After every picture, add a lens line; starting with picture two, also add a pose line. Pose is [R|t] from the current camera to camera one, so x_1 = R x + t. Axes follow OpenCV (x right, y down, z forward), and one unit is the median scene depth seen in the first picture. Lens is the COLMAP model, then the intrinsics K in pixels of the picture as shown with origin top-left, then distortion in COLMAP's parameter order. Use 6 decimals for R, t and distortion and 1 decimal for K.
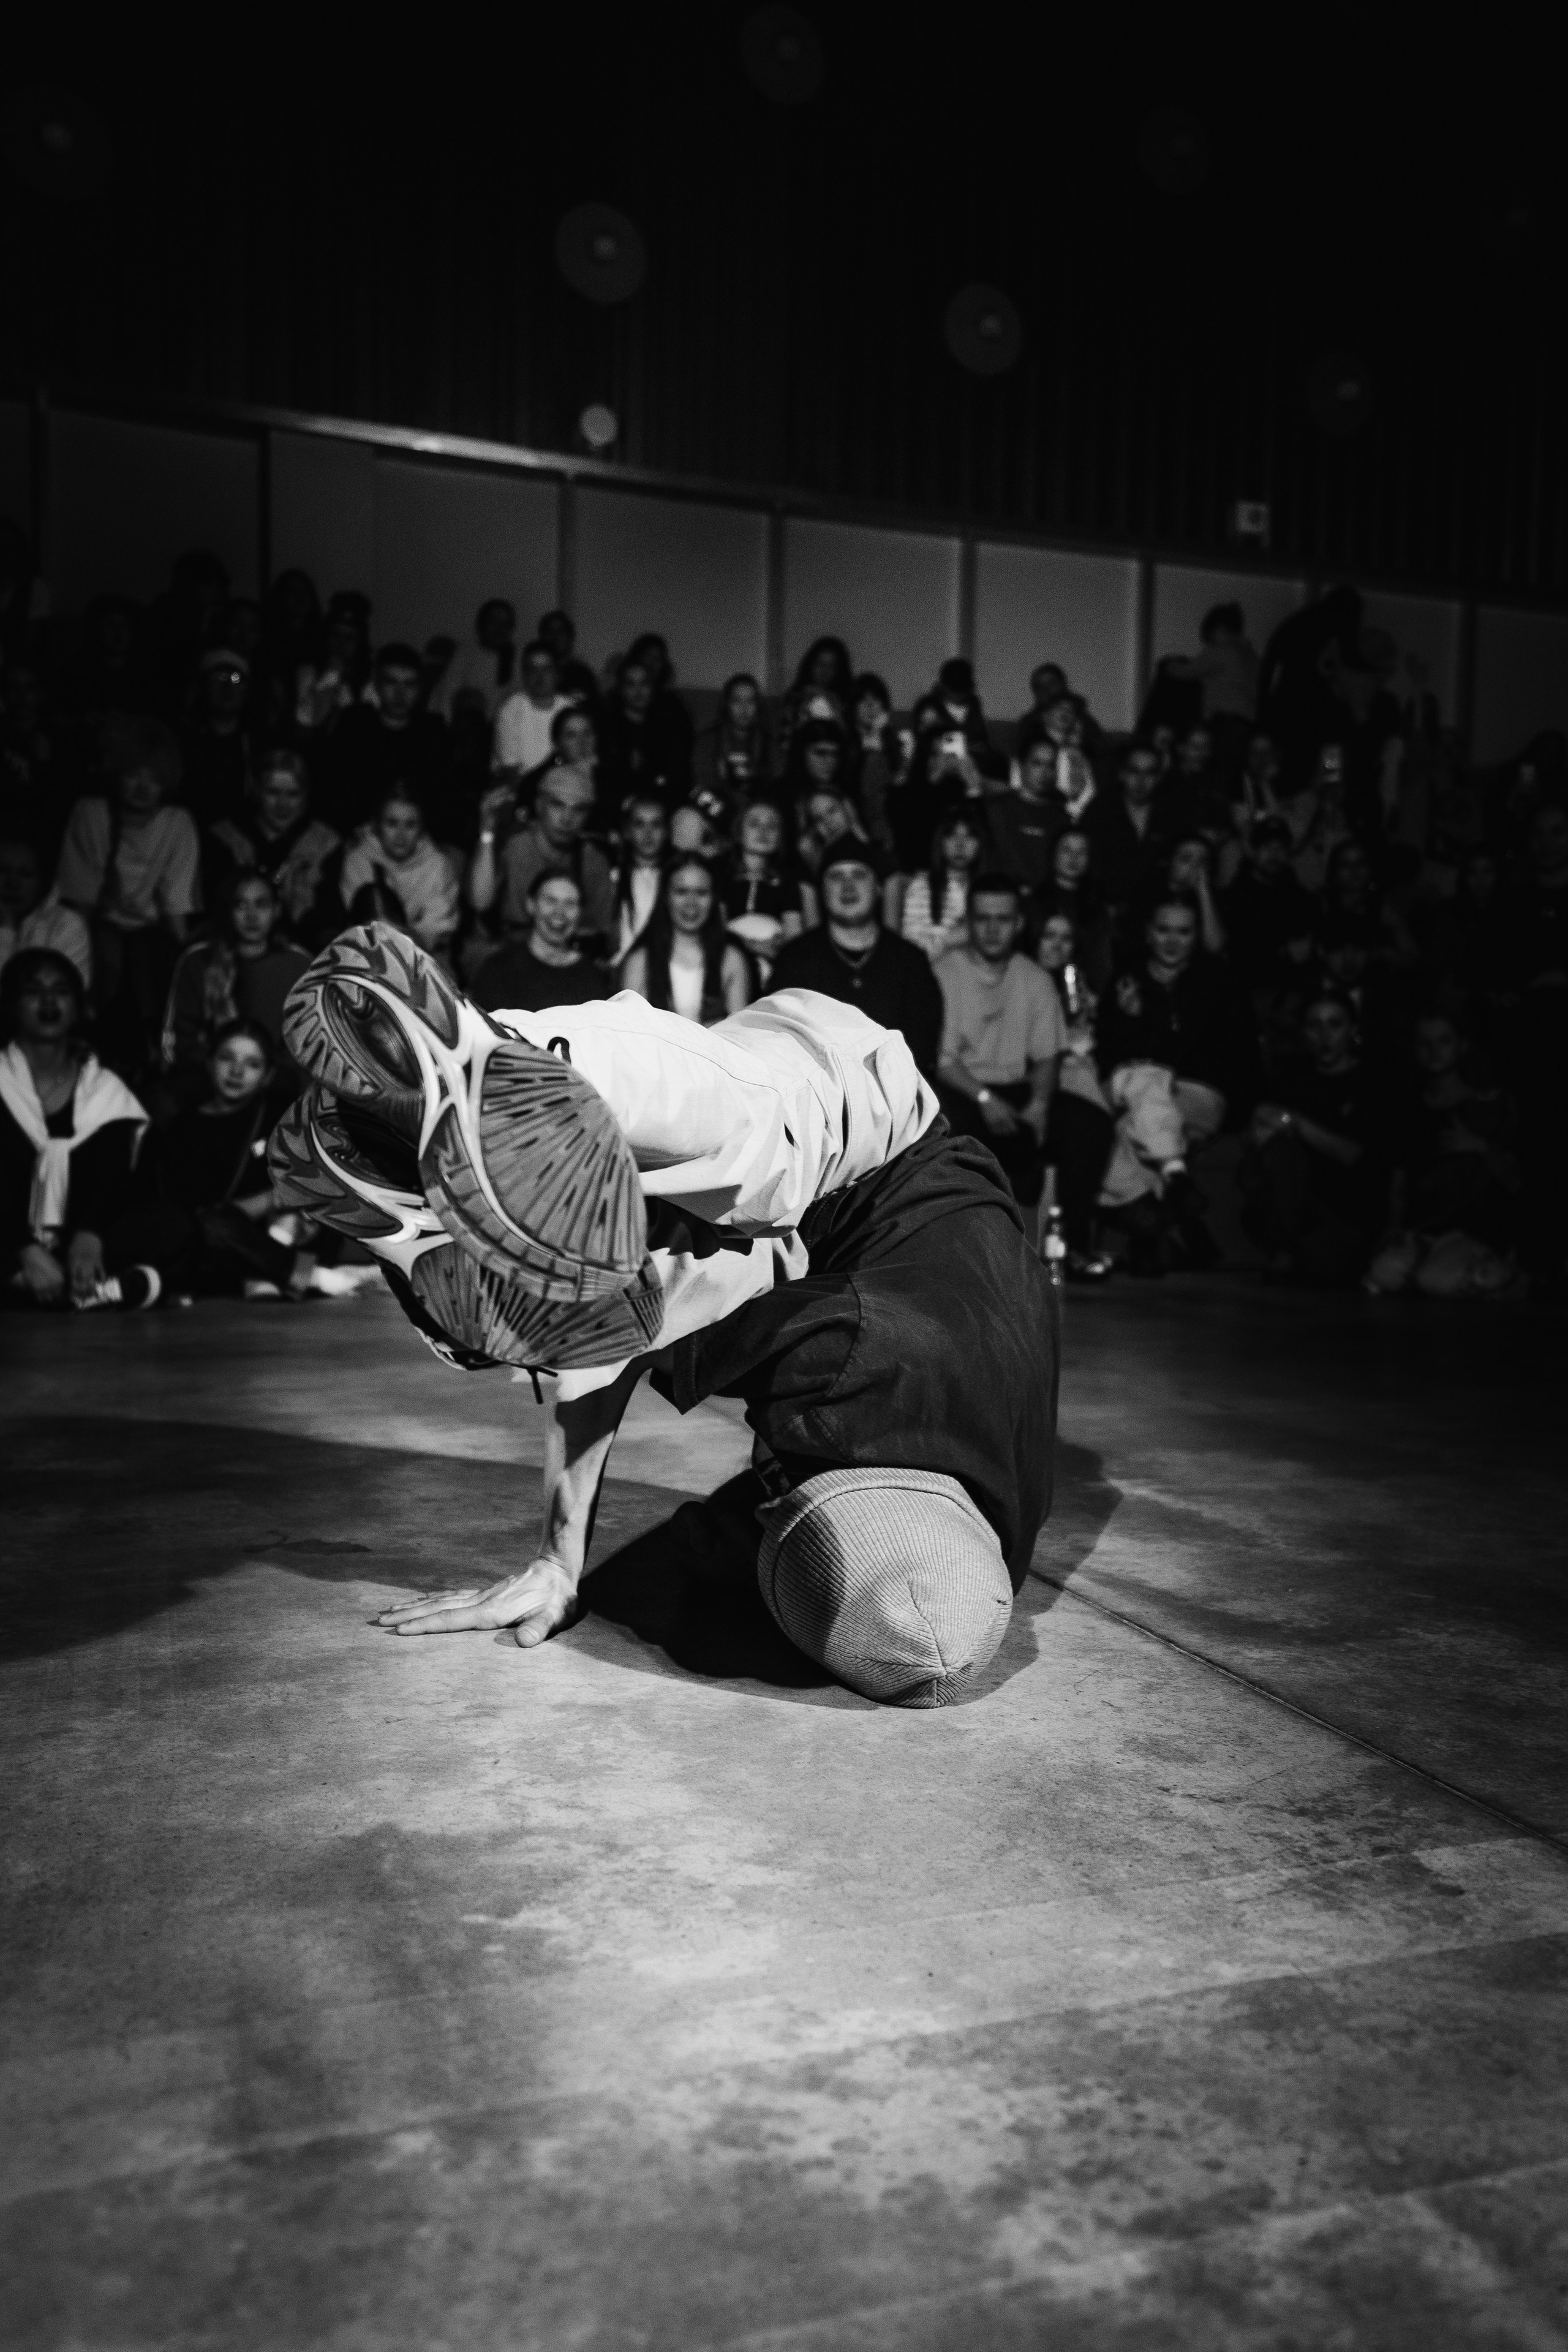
lens RADIAL K [[1789.3, 0, 785.5], [0, 1789.3, 1185.3], [0, 0, 1]] dist [0.056587, -0.002622]
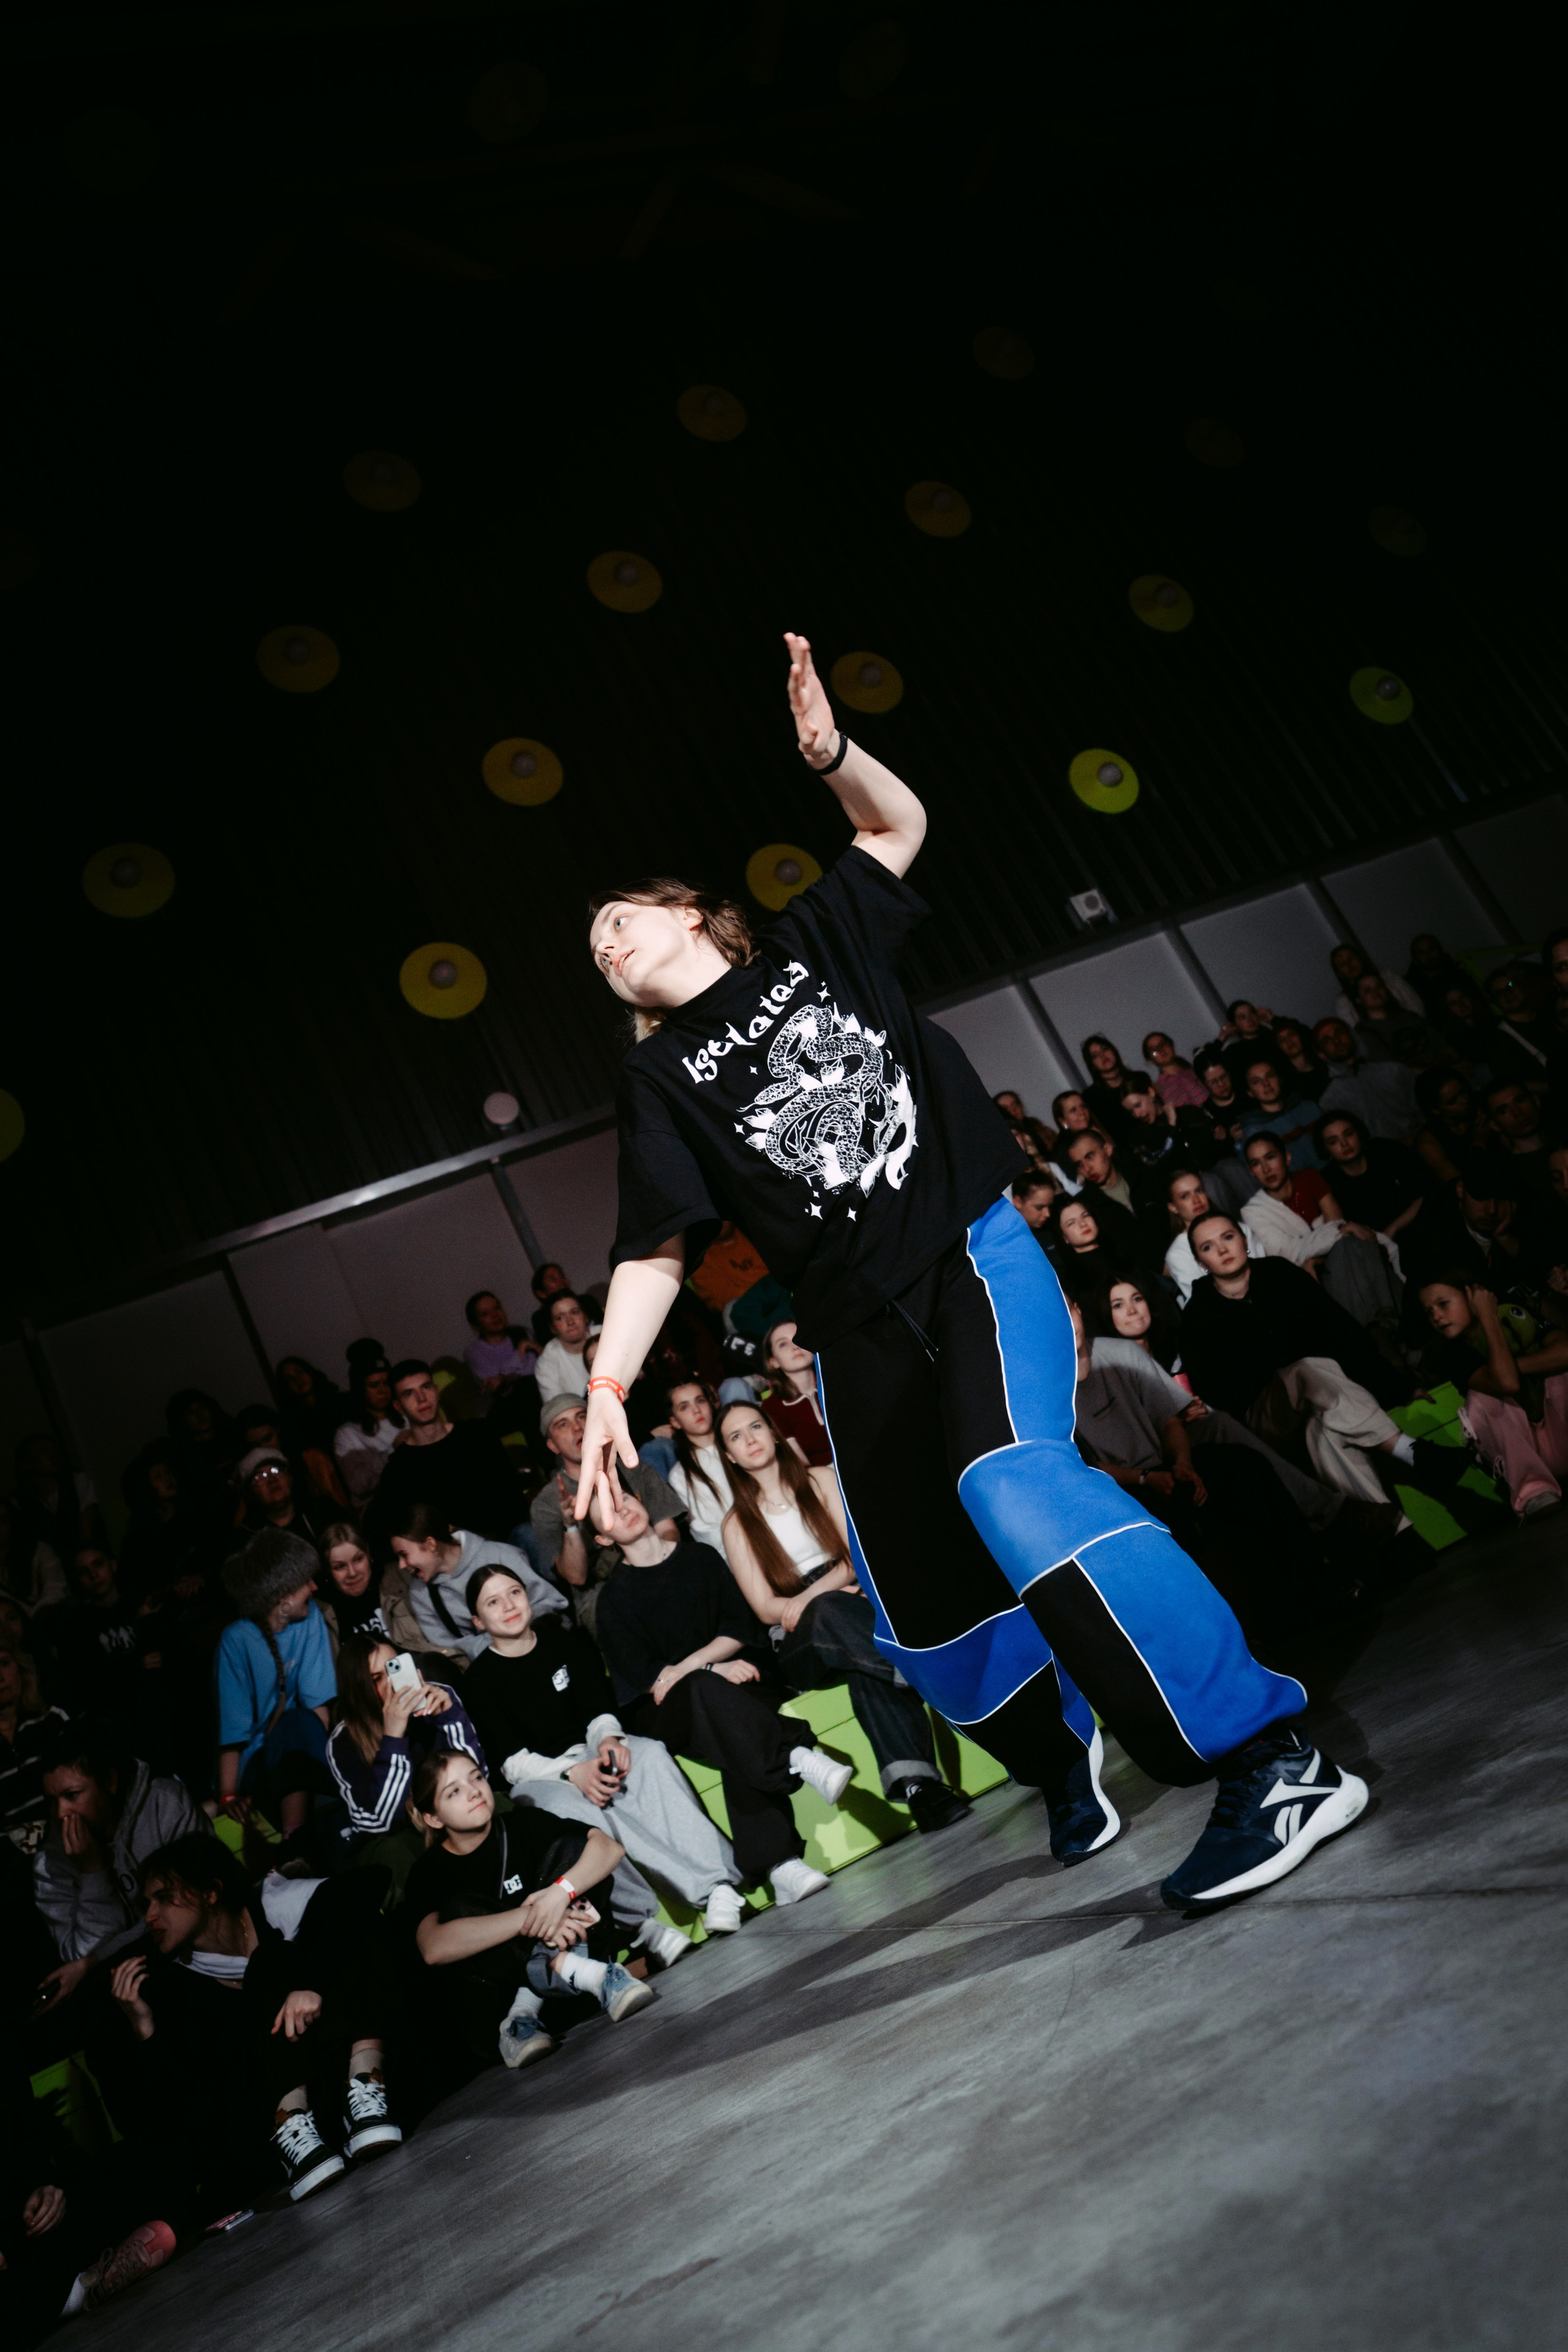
lens RADIAL K [[1802.2, 0, 784.5], [0, 1802.2, 1188.4], [0, 0, 1]] dist [-0.006796, 0.070800]
pose [[0.889512, -0.456307, 0.023506, -0.008309], [0.441498, 0.845117, -0.301426, 0.063526], [0.117677, 0.278500, 0.953200, 0.118332]]
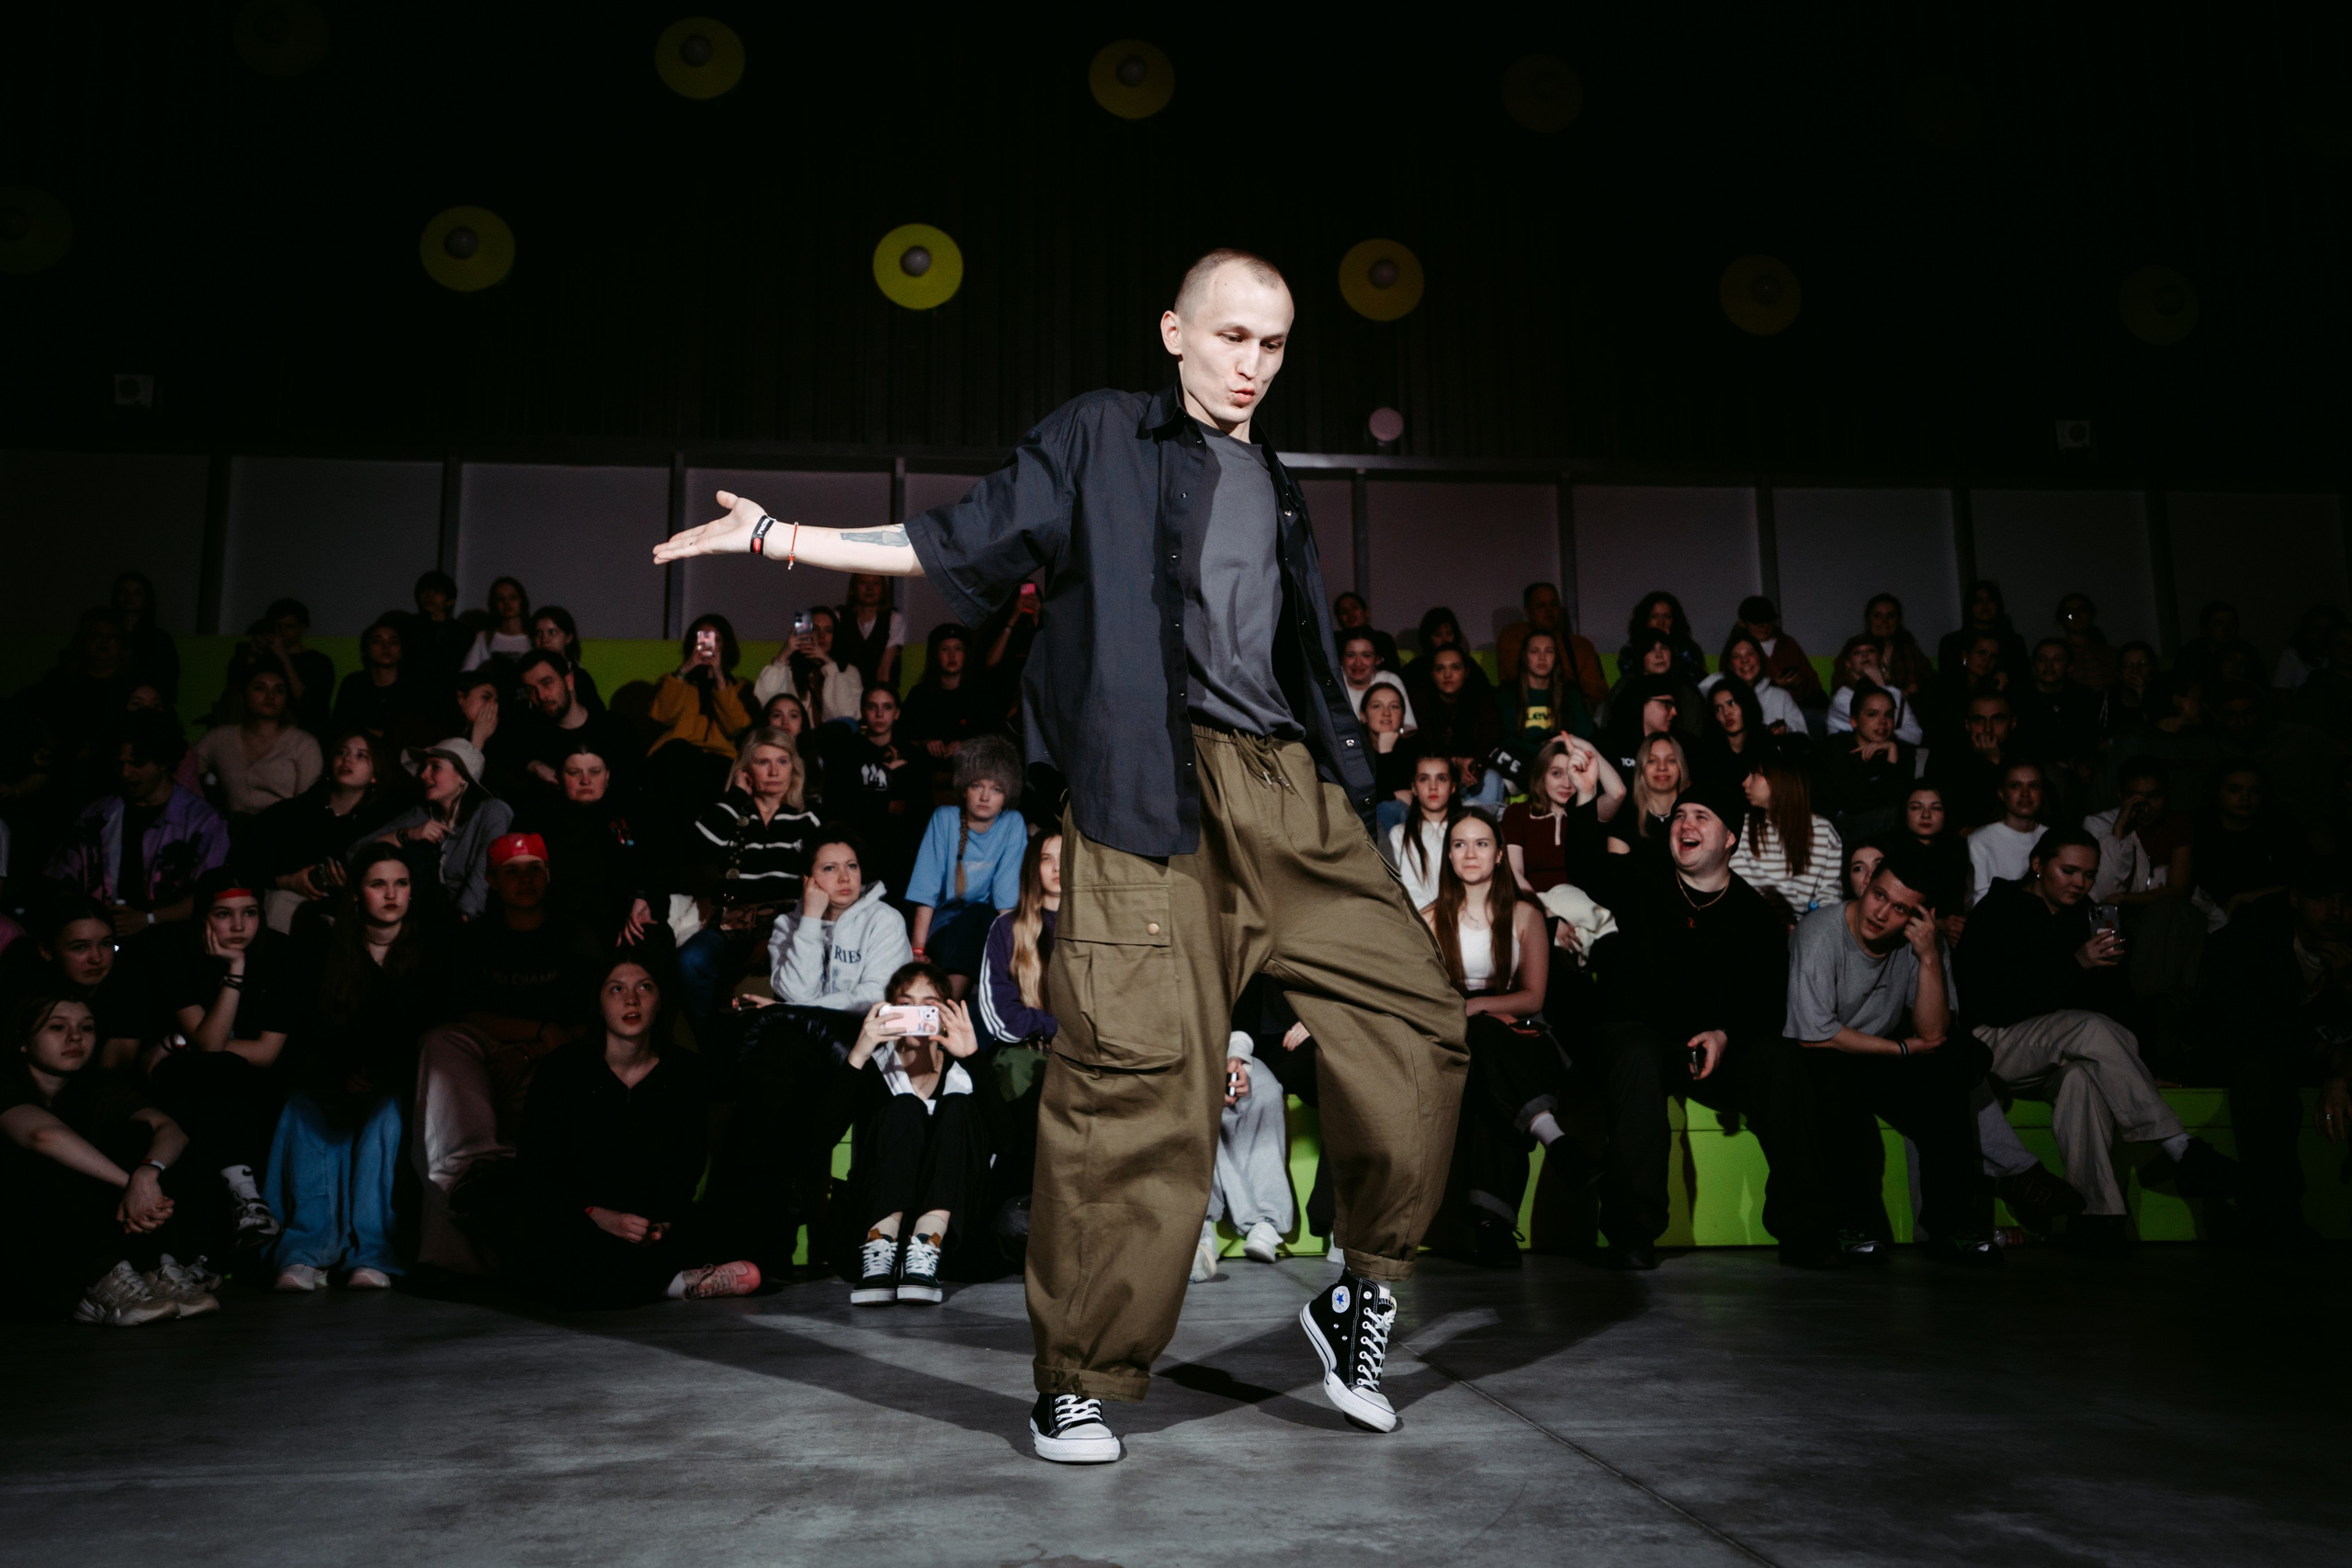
lens RADIAL K [[1803.3, 0, 1163.7], [0, 1803.3, 783.8], [0, 0, 1]] dist [-0.006648, 0.070960]
pose [[0.968347, -0.069754, -0.239665, 0.047070], [0.019888, 0.978668, -0.204481, -0.006809], [0.248816, 0.193242, 0.949078, 0.032919]]
